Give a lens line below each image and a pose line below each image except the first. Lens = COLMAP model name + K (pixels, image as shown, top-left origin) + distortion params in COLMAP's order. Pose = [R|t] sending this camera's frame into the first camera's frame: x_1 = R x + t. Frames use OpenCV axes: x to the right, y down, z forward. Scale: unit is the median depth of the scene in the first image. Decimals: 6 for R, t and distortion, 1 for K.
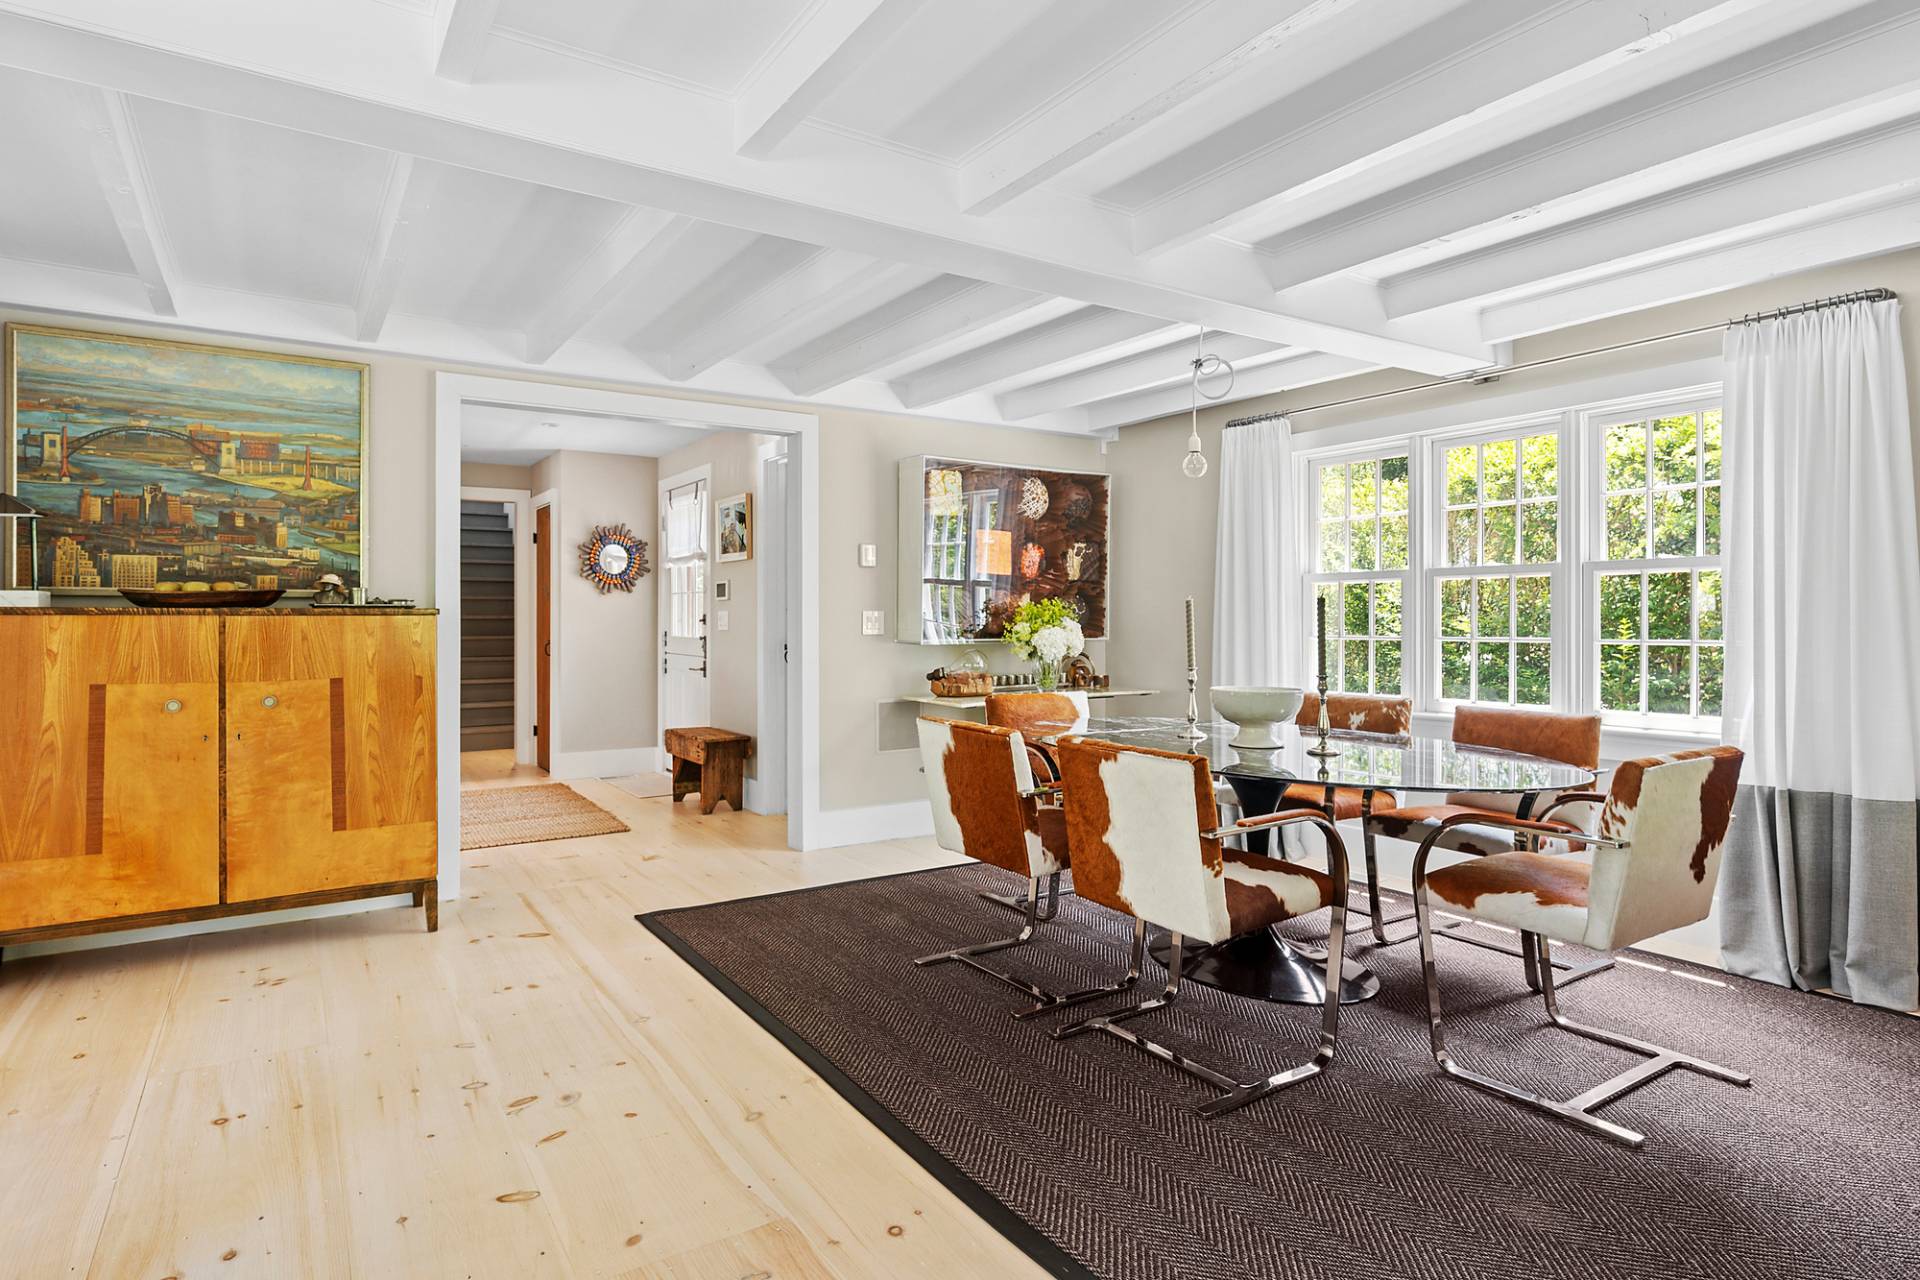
lens RADIAL K [[1039.8, 0, 960.0], [0, 1039.8, 640.0], [0, 0, 1]] dist [-0.000857, -0.000528]
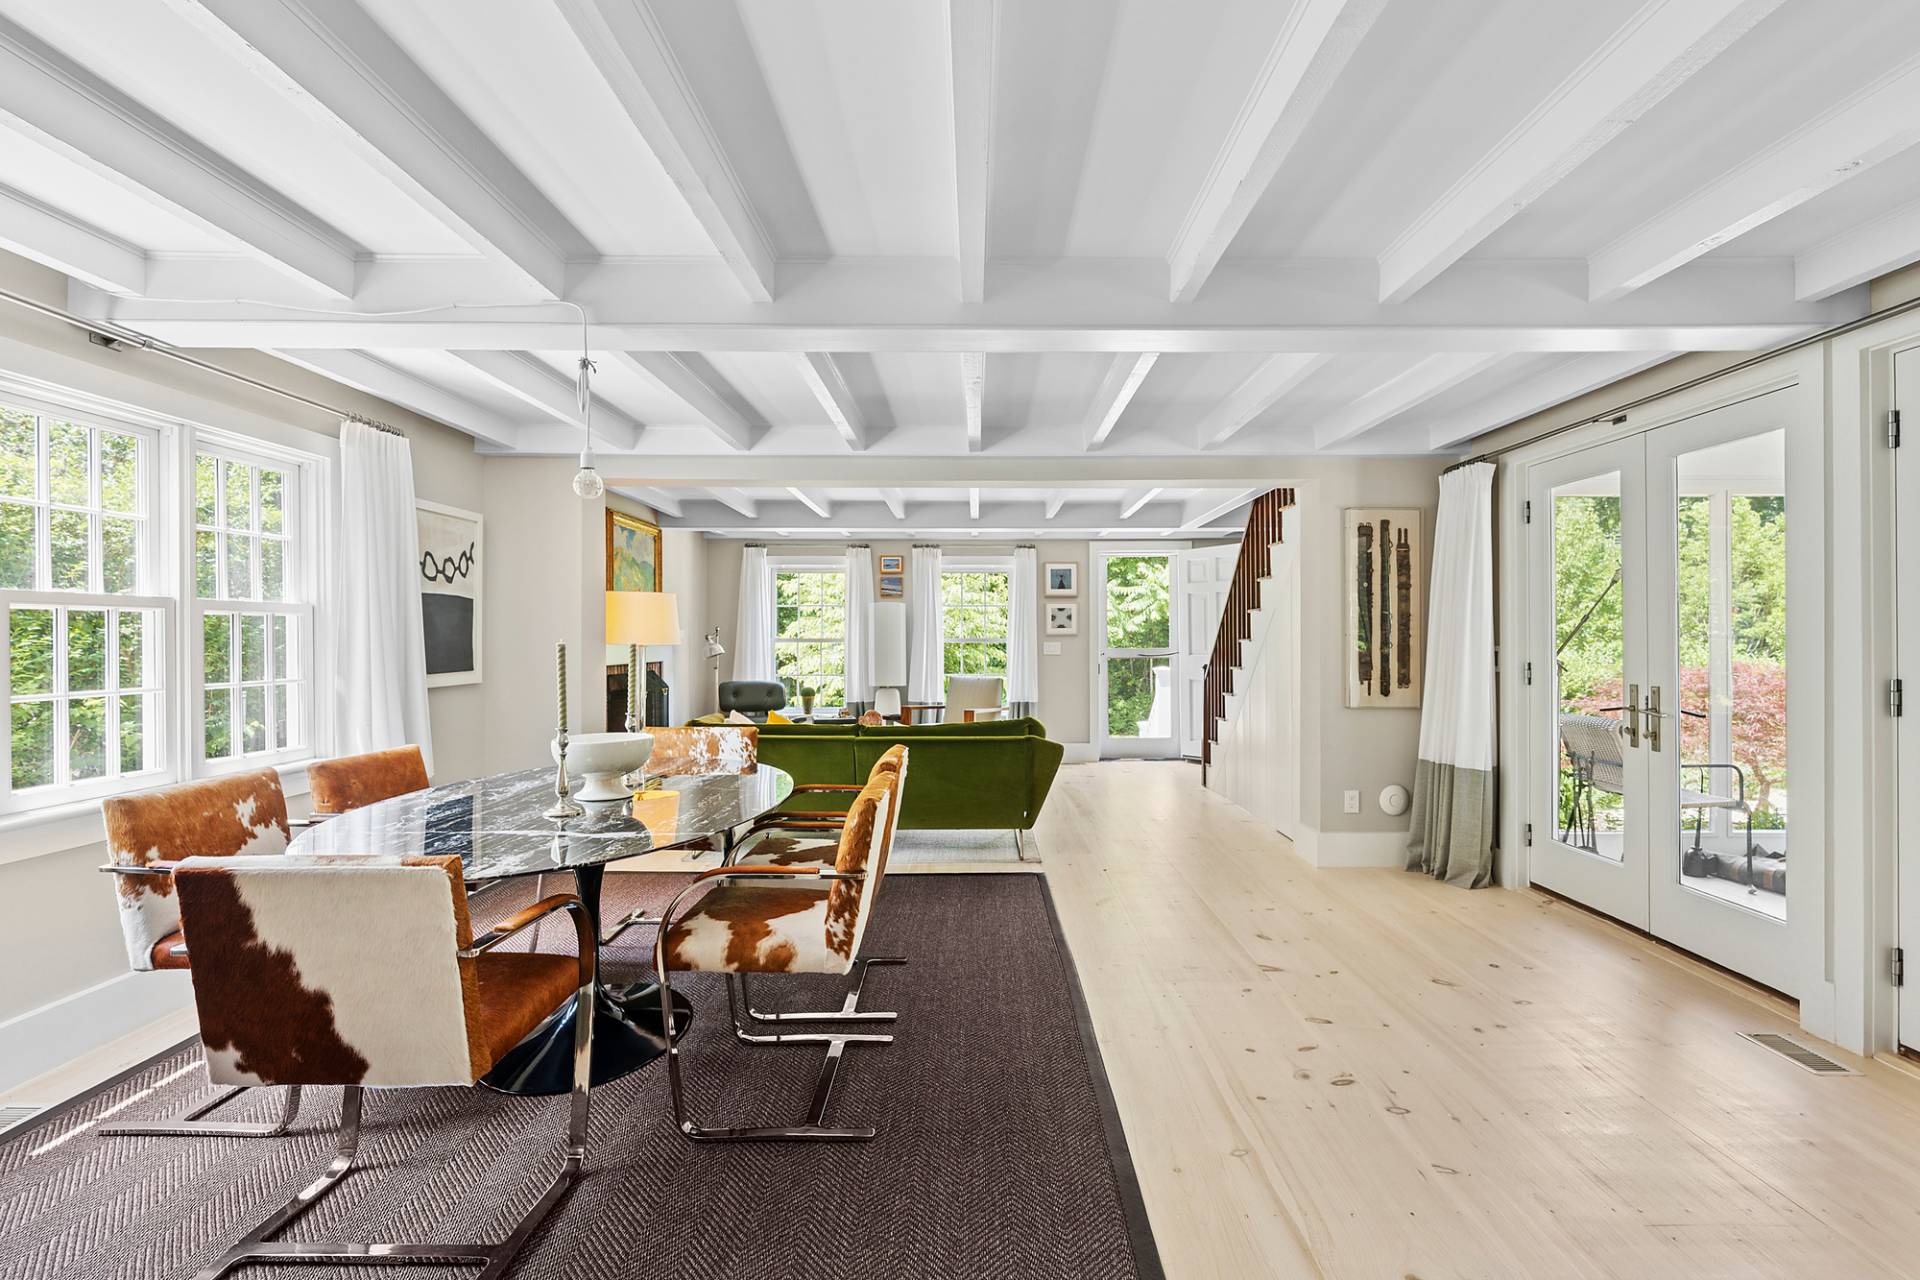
lens RADIAL K [[1039.8, 0, 960.0], [0, 1039.8, 640.0], [0, 0, 1]] dist [-0.000857, -0.000528]
pose [[-0.842893, -0.000430, 0.538080, -0.516722], [0.012666, 0.999707, 0.020640, -0.058136], [-0.537931, 0.024212, -0.842641, 1.657300]]
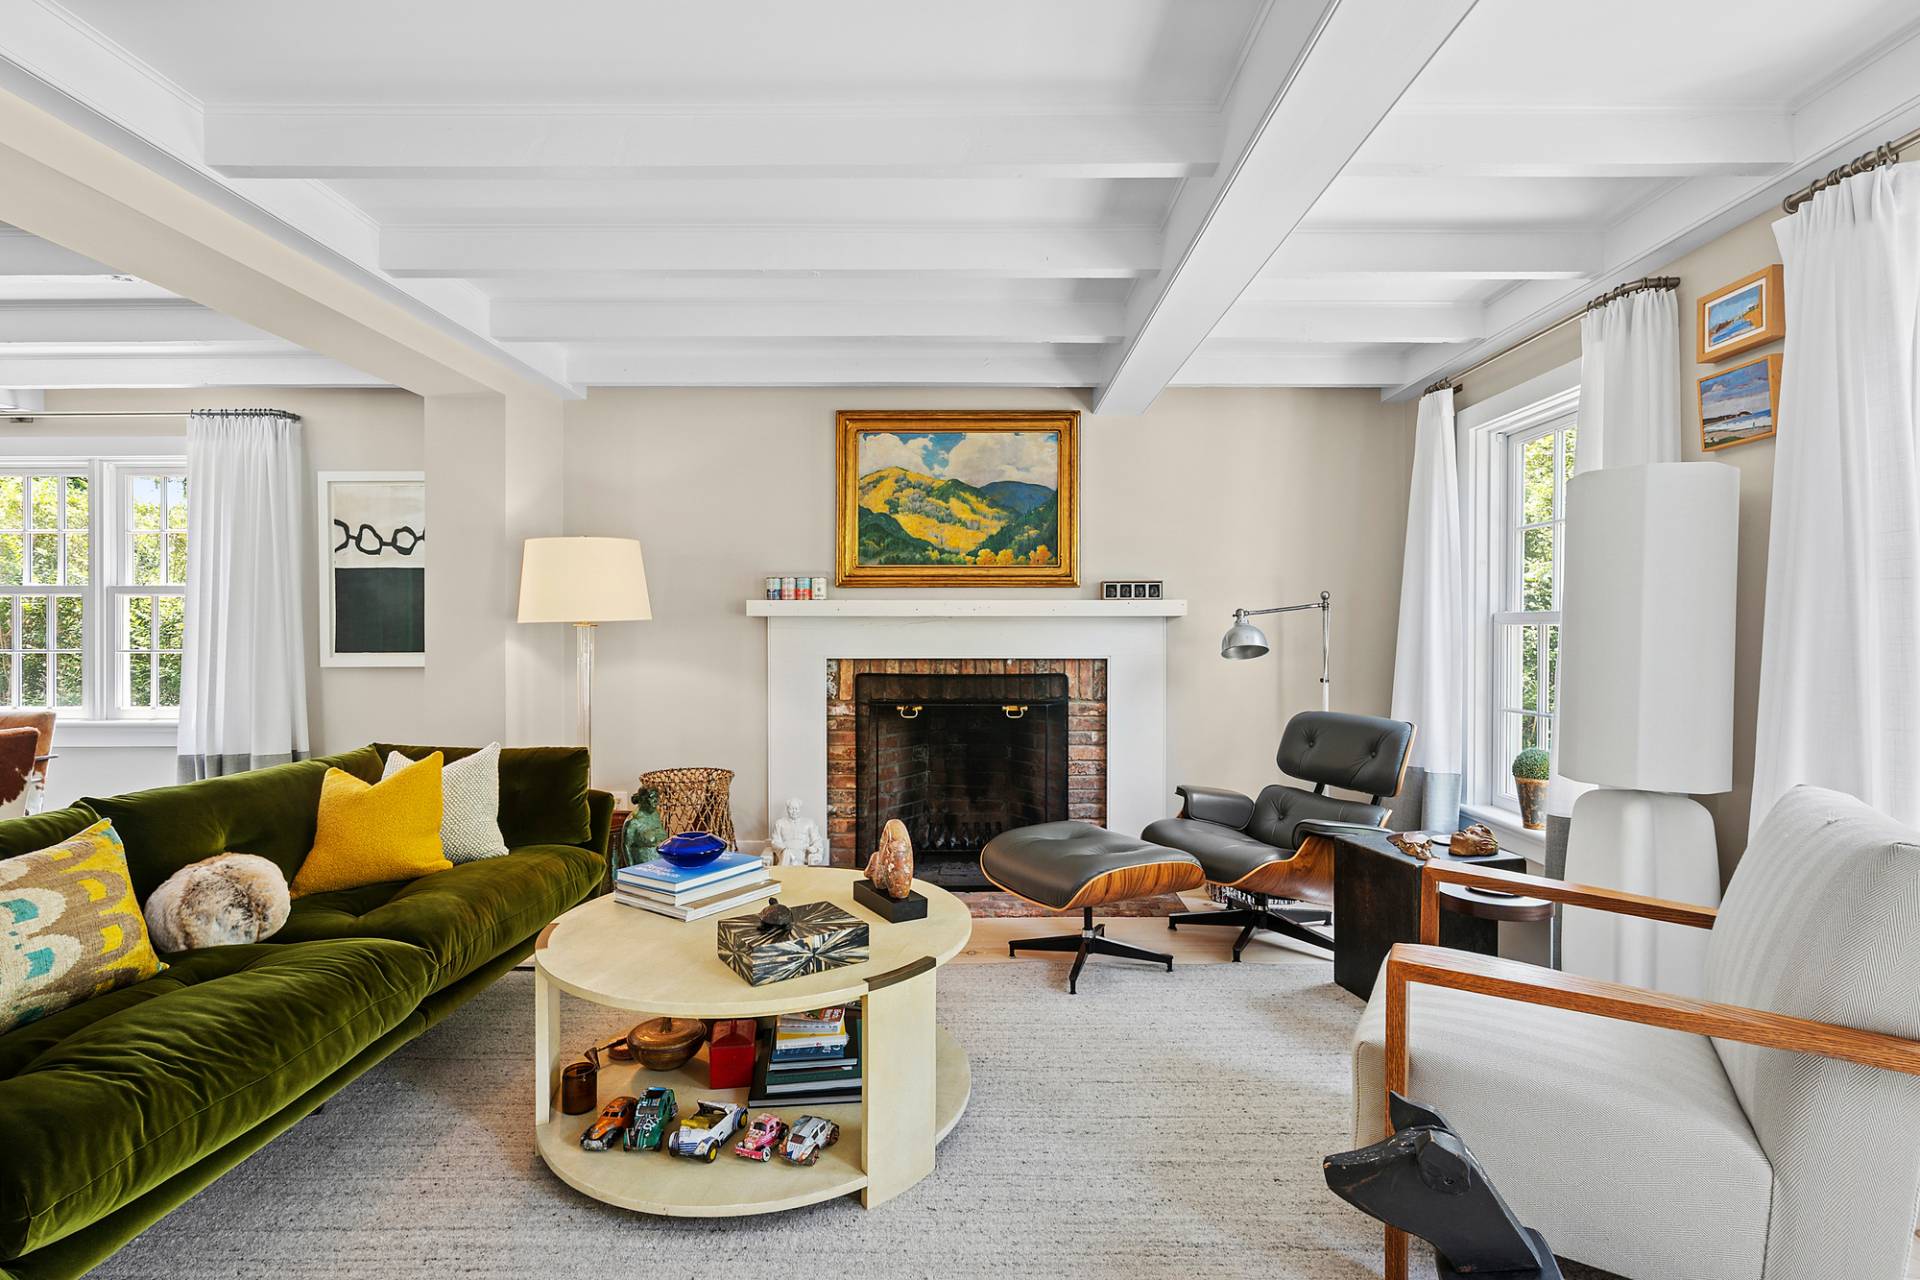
lens RADIAL K [[900.9, 0, 960.8], [0, 900.9, 628.9], [0, 0, 1]] dist [0.000053, 0.000624]
pose [[0.555505, 0.002297, 0.831510, 0.312993], [0.017638, 0.999739, -0.014545, 0.008951], [-0.831326, 0.022746, 0.555319, -0.453011]]
